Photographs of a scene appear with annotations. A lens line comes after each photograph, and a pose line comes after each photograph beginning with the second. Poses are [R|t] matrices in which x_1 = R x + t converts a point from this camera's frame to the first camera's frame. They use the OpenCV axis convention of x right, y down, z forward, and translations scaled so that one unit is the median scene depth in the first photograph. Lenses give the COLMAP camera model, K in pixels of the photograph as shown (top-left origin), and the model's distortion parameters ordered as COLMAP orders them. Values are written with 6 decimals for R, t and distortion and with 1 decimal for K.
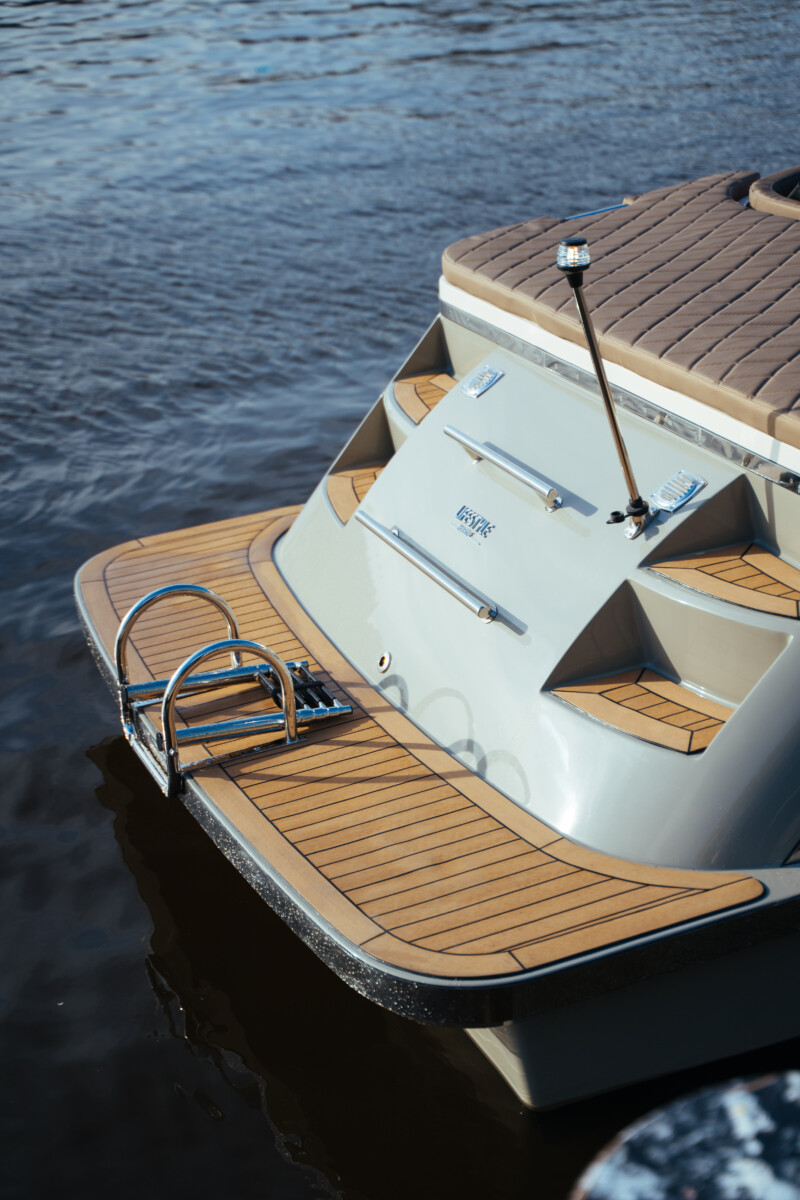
lens RADIAL K [[1900.0, 0, 401.4], [0, 1900.0, 602.8], [0, 0, 1]] dist [0.242170, 0.000000]
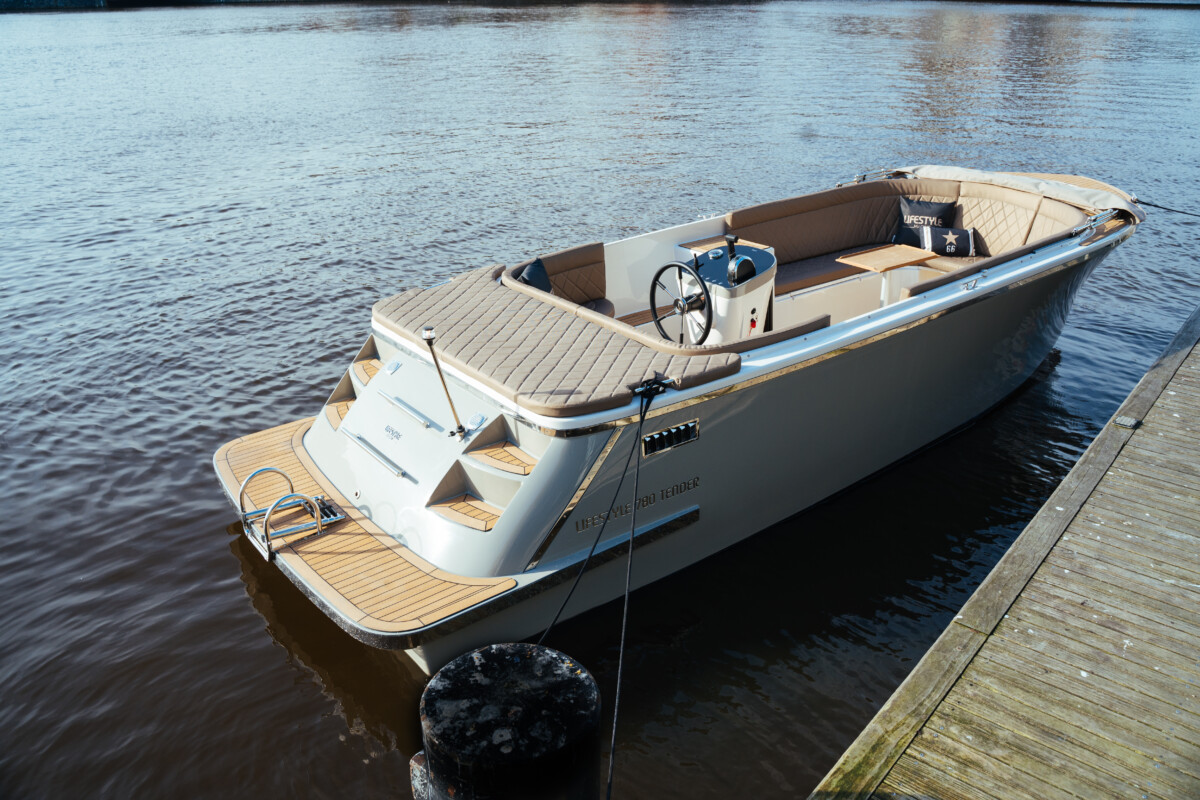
lens RADIAL K [[985.0, 0, 603.0], [0, 985.0, 402.7], [0, 0, 1]] dist [-0.102726, 0.086181]
pose [[0.967361, -0.055911, 0.247159, -0.008772], [0.050781, 0.998342, 0.027087, -0.103915], [-0.248263, -0.013652, 0.968596, -0.252529]]
